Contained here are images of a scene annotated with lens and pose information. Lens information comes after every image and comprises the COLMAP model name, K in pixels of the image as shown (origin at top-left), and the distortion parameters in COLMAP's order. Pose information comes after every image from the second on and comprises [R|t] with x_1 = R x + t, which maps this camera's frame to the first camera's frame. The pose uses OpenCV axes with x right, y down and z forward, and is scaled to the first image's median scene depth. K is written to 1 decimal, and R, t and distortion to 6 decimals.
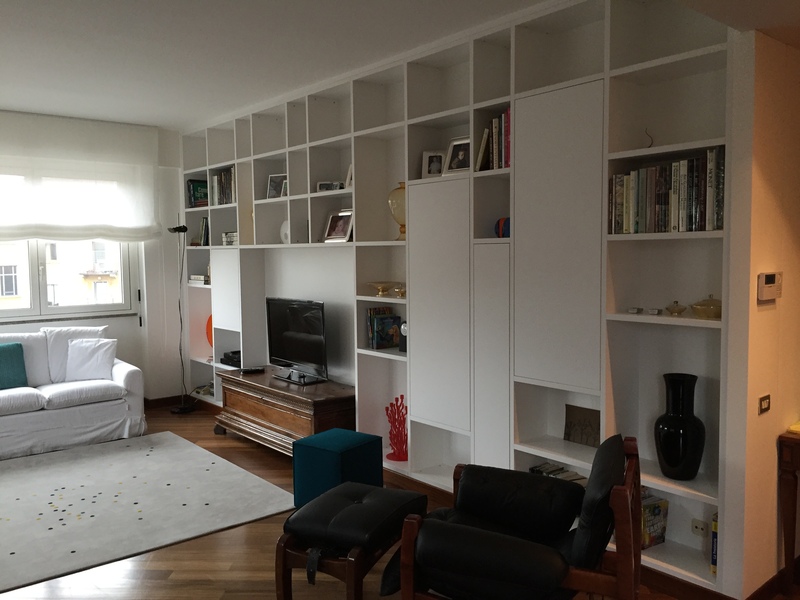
lens RADIAL K [[680.5, 0, 400.0], [0, 680.5, 300.0], [0, 0, 1]] dist [0.073772, -0.103384]
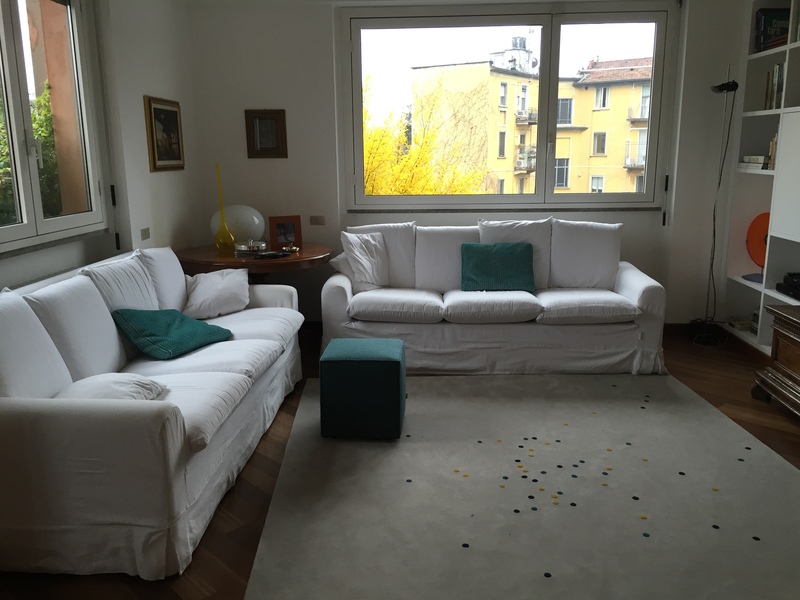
lens RADIAL K [[680.5, 0, 400.0], [0, 680.5, 300.0], [0, 0, 1]] dist [0.073772, -0.103384]
pose [[0.731908, 0.148364, -0.665056, -0.107021], [-0.047183, 0.984700, 0.167746, 0.008935], [0.679768, -0.091396, 0.727710, 0.346817]]
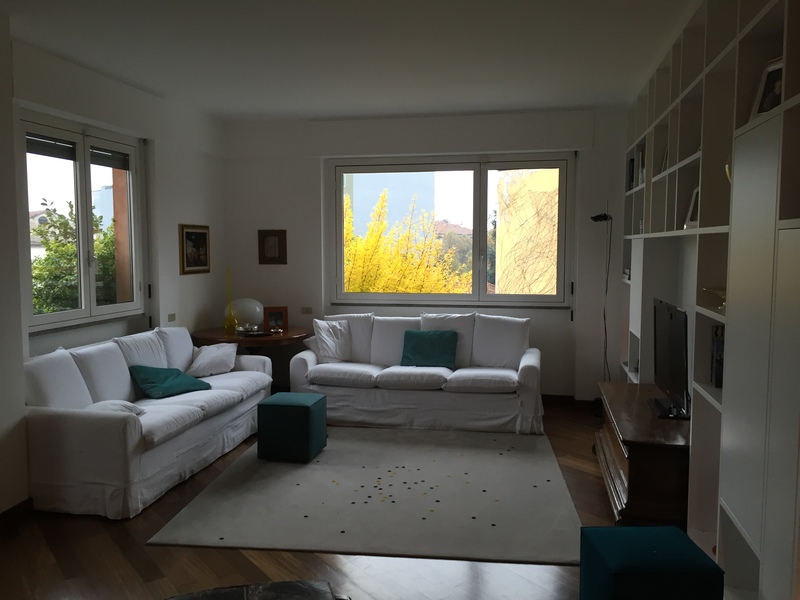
lens RADIAL K [[680.5, 0, 400.0], [0, 680.5, 300.0], [0, 0, 1]] dist [0.073772, -0.103384]
pose [[0.622485, 0.072500, -0.779267, 0.283282], [-0.061076, 0.997164, 0.043985, -0.023484], [0.780245, 0.020215, 0.625147, 0.312371]]
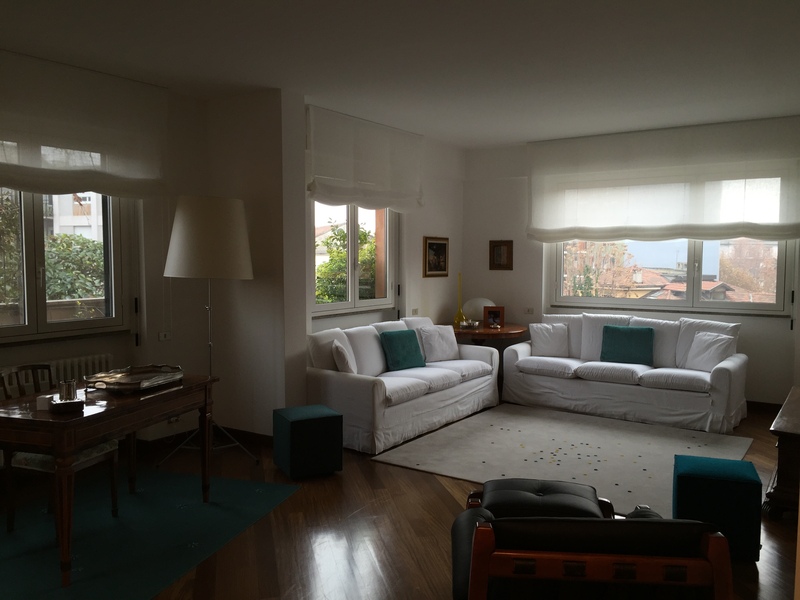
lens RADIAL K [[680.5, 0, 400.0], [0, 680.5, 300.0], [0, 0, 1]] dist [0.073772, -0.103384]
pose [[0.277376, 0.077264, -0.957650, 0.515575], [-0.071977, 0.995631, 0.059481, -0.027210], [0.958061, 0.052430, 0.281726, 0.299495]]
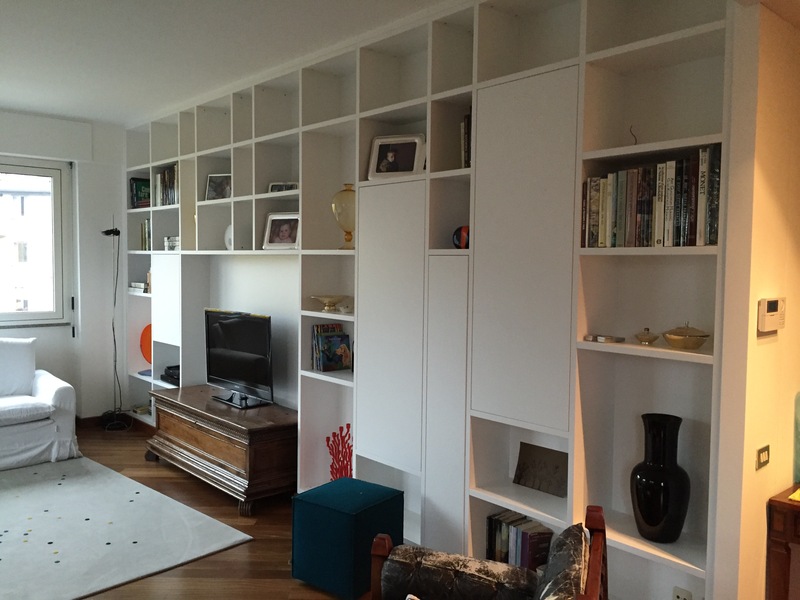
lens RADIAL K [[680.5, 0, 400.0], [0, 680.5, 300.0], [0, 0, 1]] dist [0.073772, -0.103384]
pose [[0.999352, 0.022987, 0.027701, 0.038173], [-0.022537, 0.999611, -0.016458, -0.007913], [-0.028068, 0.015823, 0.999481, 0.105422]]
